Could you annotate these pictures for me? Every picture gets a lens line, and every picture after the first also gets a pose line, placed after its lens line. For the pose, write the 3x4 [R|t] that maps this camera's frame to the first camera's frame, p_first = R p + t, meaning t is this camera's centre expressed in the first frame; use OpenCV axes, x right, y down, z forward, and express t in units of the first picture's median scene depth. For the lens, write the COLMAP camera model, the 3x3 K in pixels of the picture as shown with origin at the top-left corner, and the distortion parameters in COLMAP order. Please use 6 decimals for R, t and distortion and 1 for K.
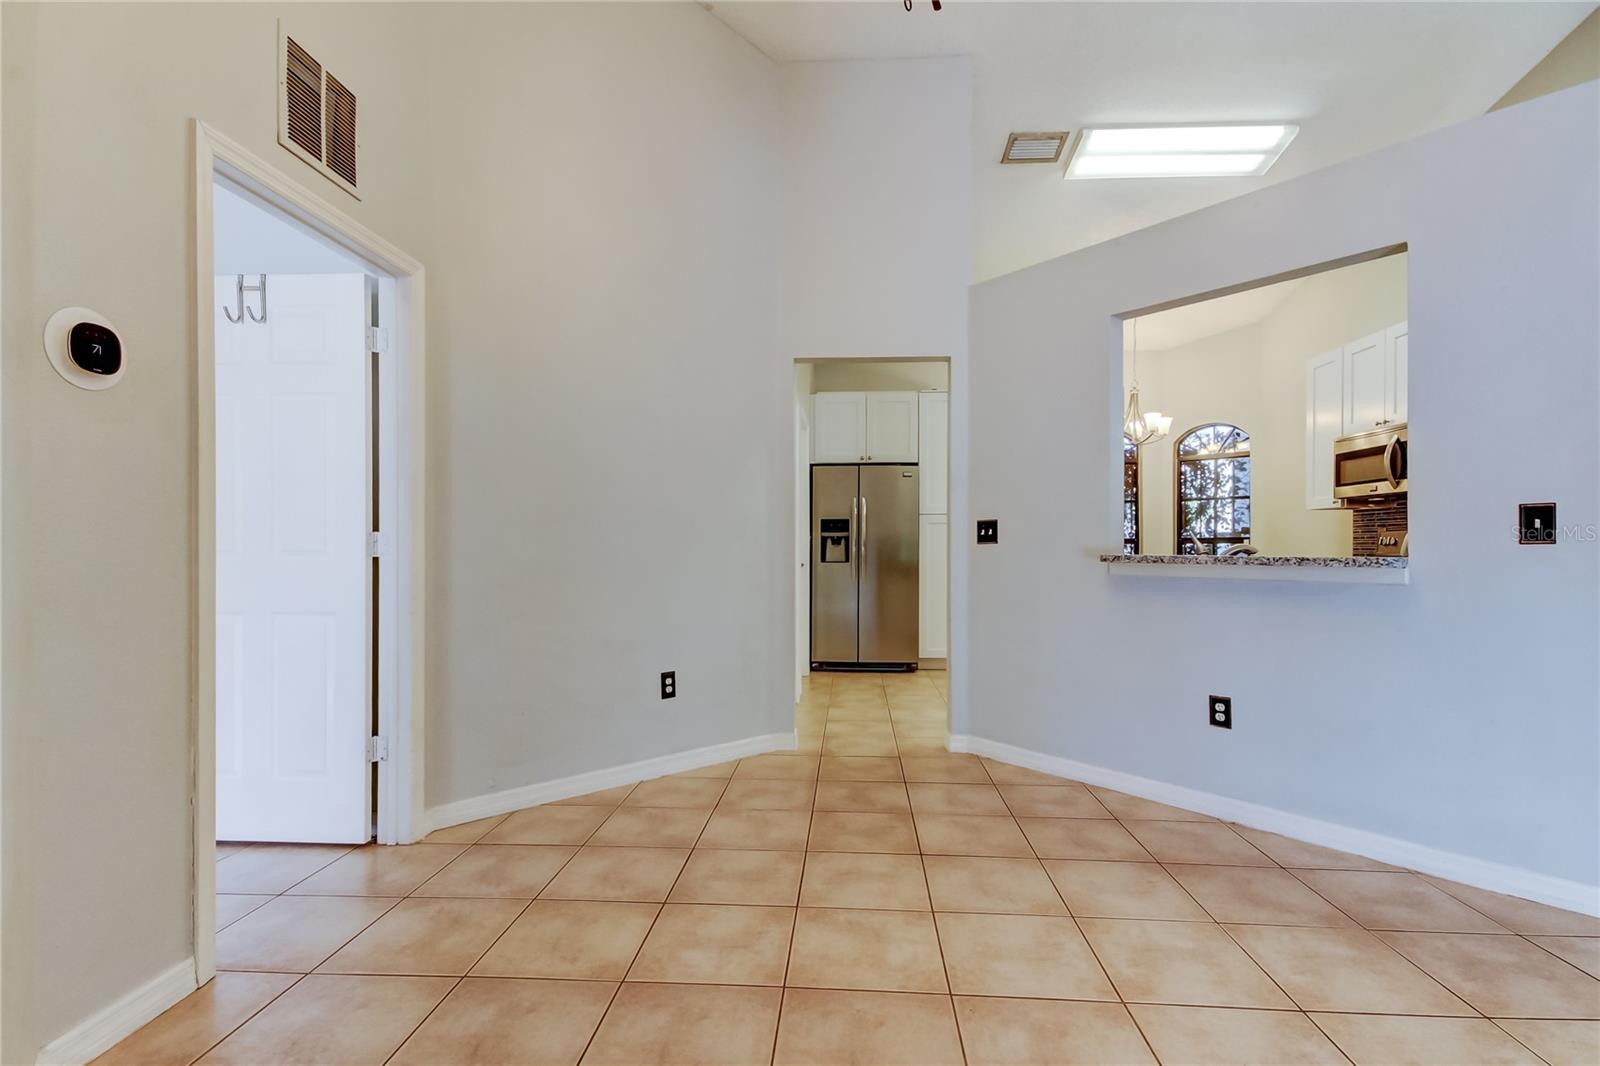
lens RADIAL K [[740.9, 0, 818.6], [0, 740.9, 546.5], [0, 0, 1]] dist [0.072951, 0.000012]
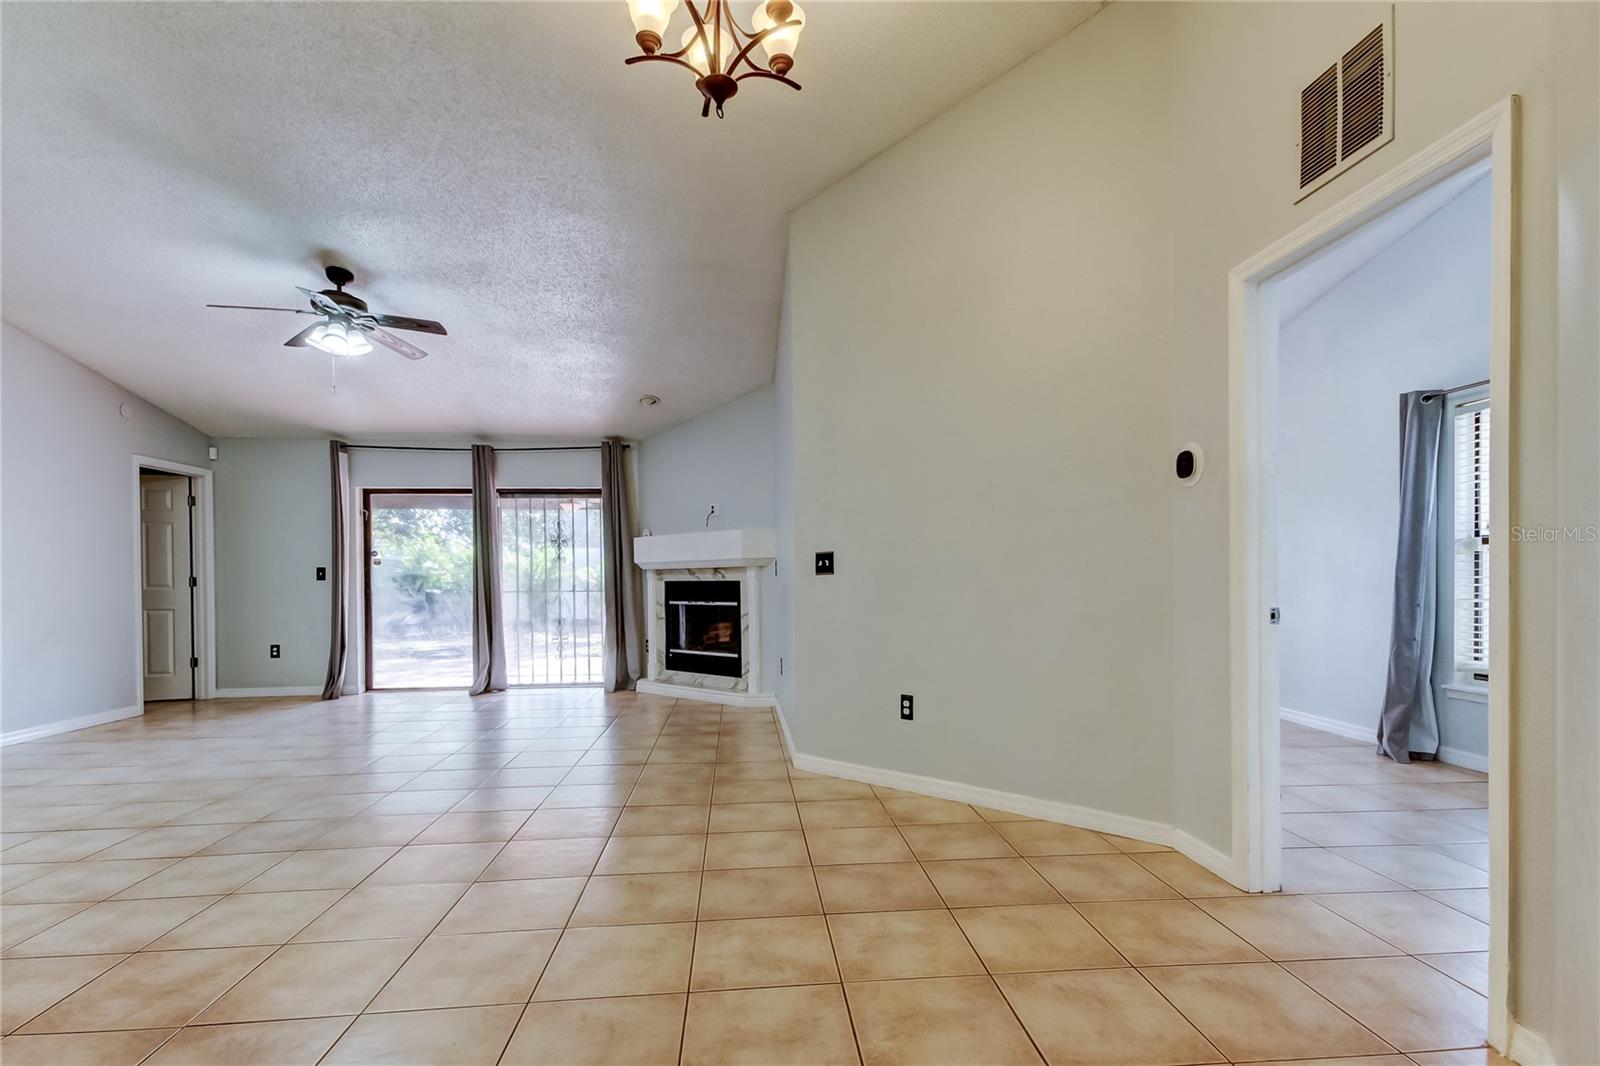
lens RADIAL K [[747.1, 0, 804.2], [0, 747.1, 585.1], [0, 0, 1]] dist [0.028597, 0.000174]
pose [[-0.990367, 0.010720, -0.138050, 0.046997], [0.009408, 0.999904, 0.010149, -0.000291], [0.138145, 0.008752, -0.990373, 0.658780]]
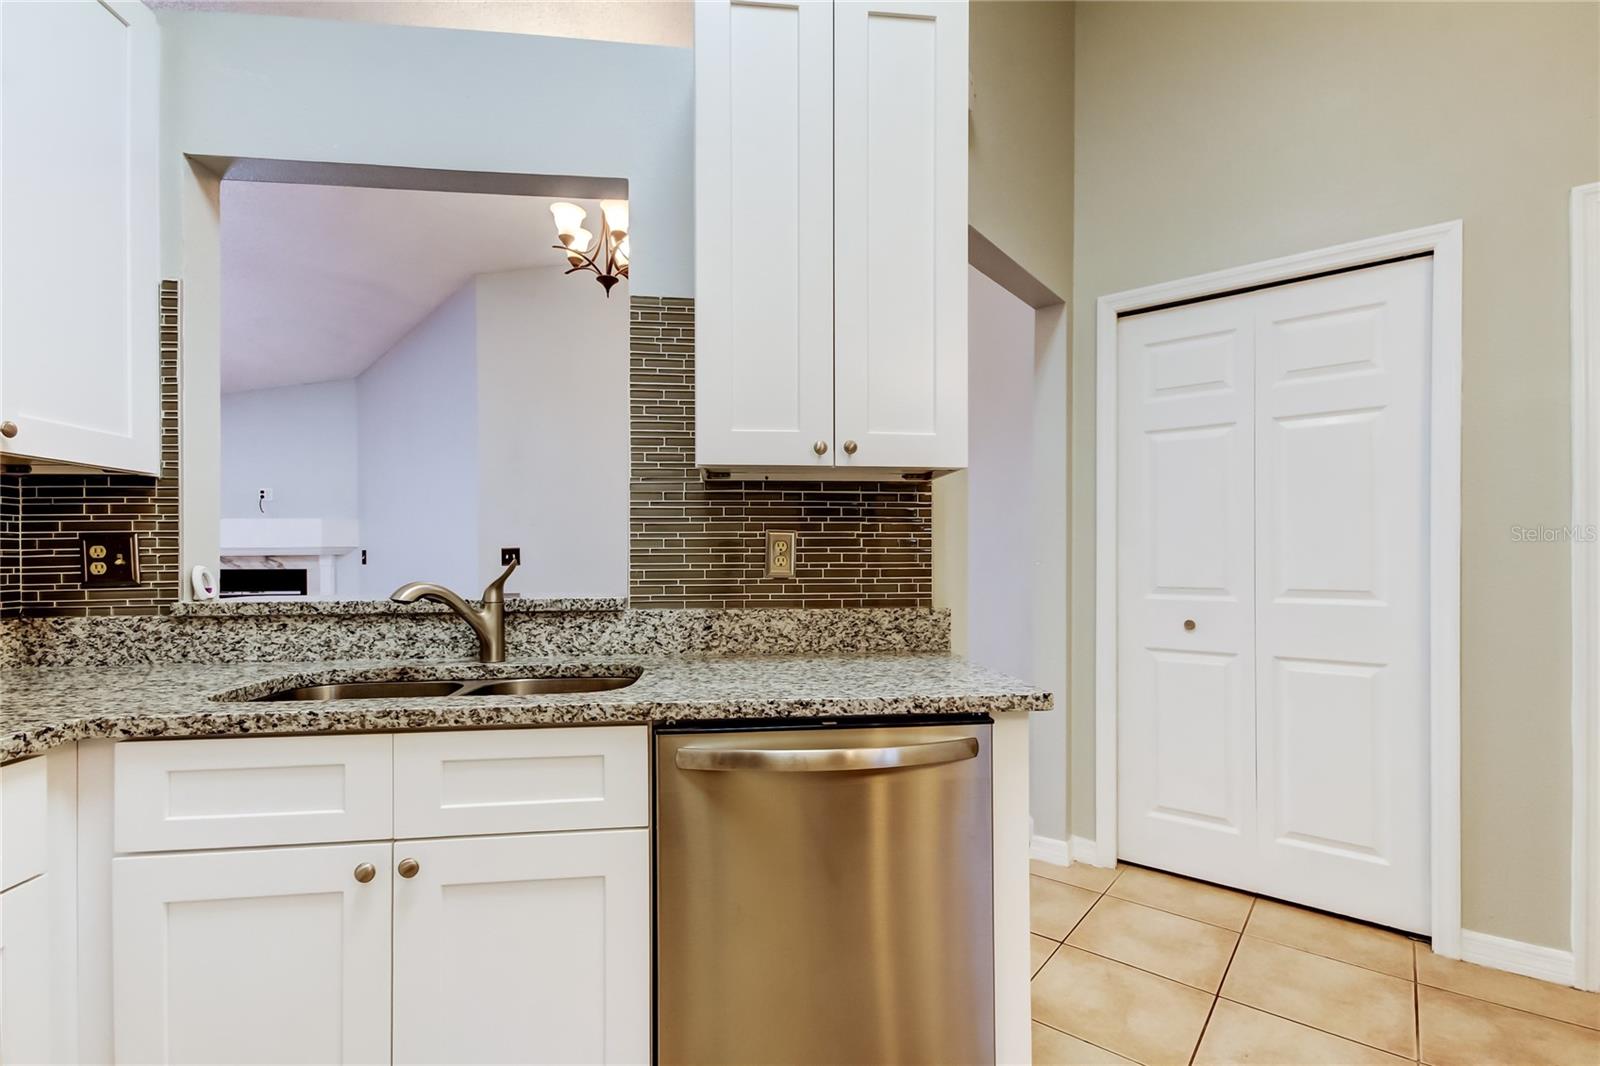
lens RADIAL K [[739.2, 0, 810.8], [0, 739.2, 557.6], [0, 0, 1]] dist [0.017622, 0.000196]
pose [[-0.580324, 0.001165, -0.814385, 0.411438], [0.003216, 0.999994, -0.000862, -0.009360], [0.814379, -0.003119, -0.580324, 0.770809]]
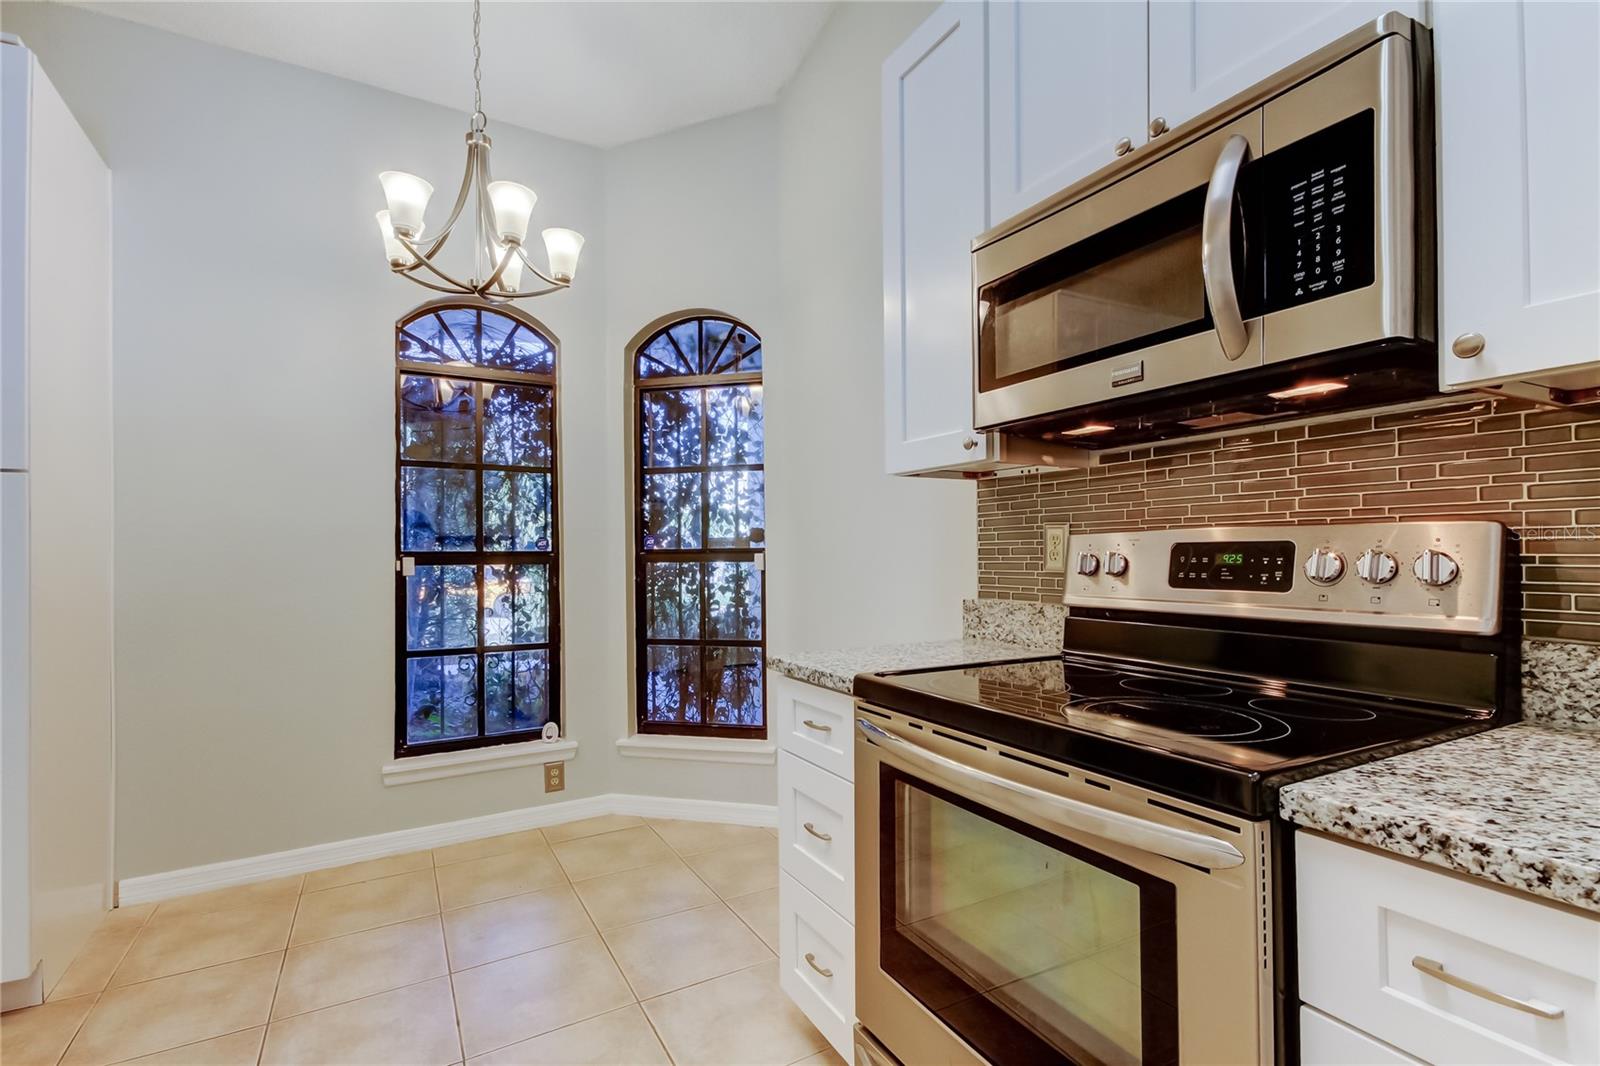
lens RADIAL K [[732.1, 0, 810.0], [0, 732.1, 550.4], [0, 0, 1]] dist [0.013537, 0.000173]
pose [[0.841506, -0.005517, 0.540219, 0.353715], [0.008851, 0.999954, -0.003575, -0.009520], [-0.540175, 0.007790, 0.841517, 0.614126]]
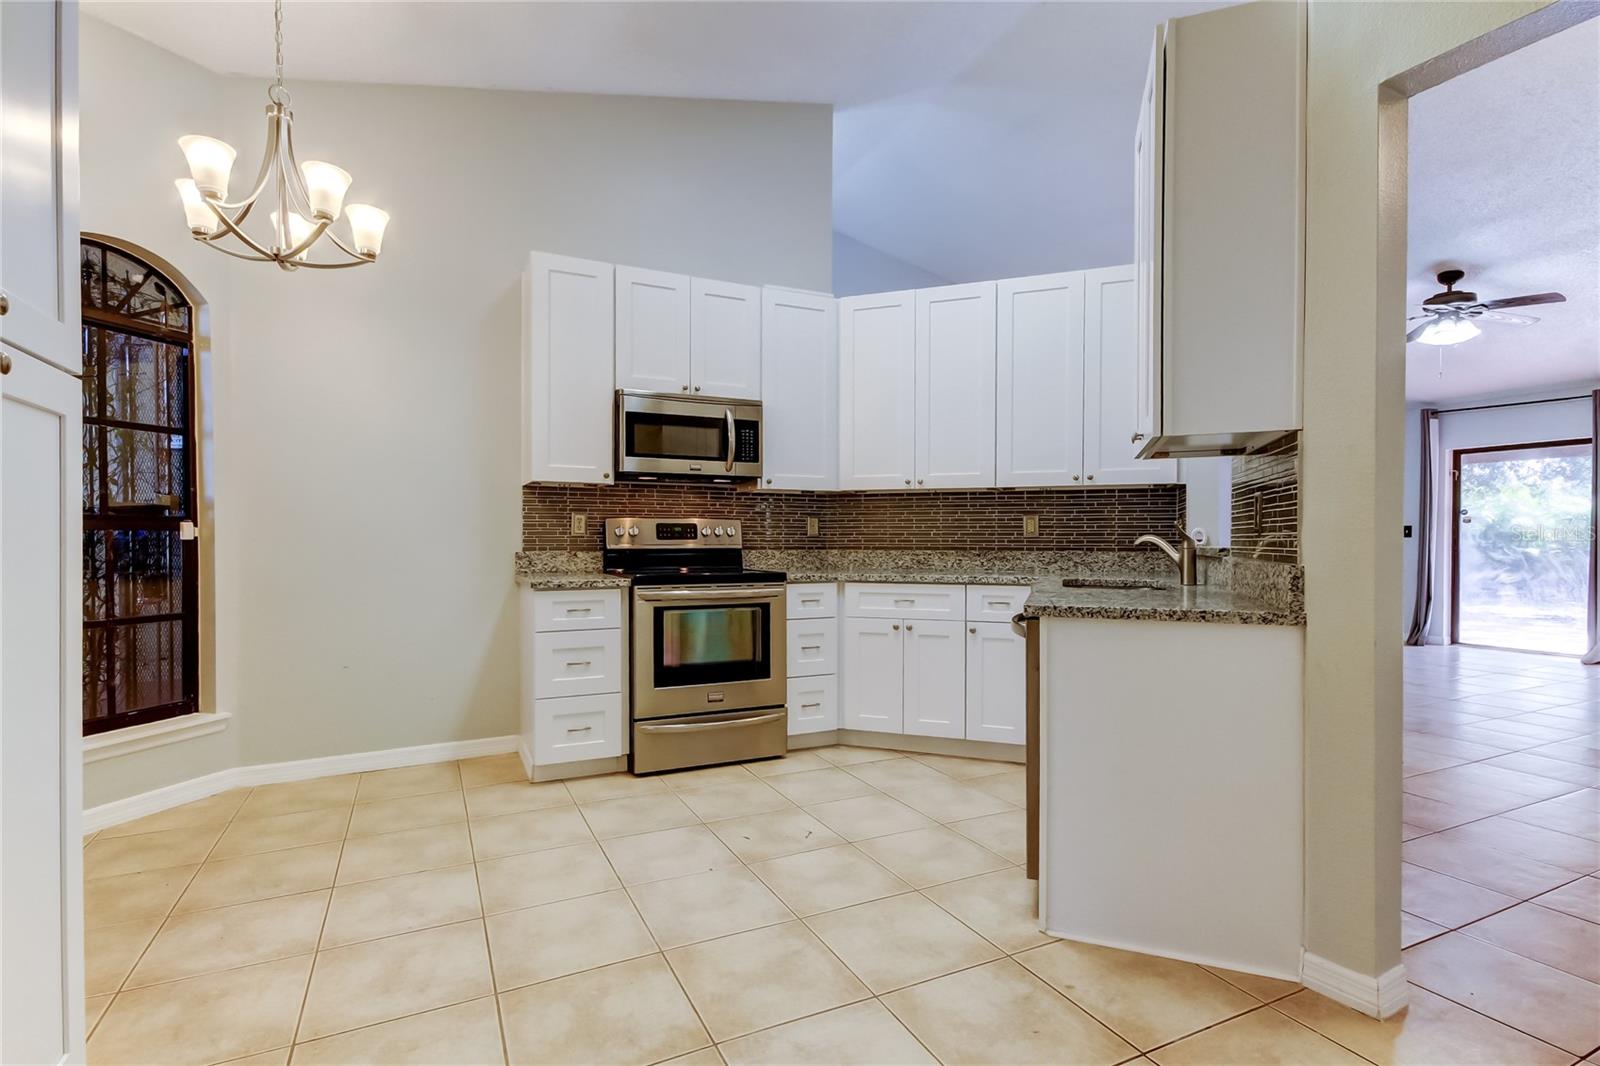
lens RADIAL K [[767.5, 0, 780.0], [0, 767.5, 545.2], [0, 0, 1]] dist [0.009670, -0.000889]
pose [[-0.469776, -0.007597, 0.882753, -0.030775], [-0.001120, 0.999967, 0.008010, 0.001155], [-0.882785, 0.002774, -0.469769, 0.947227]]
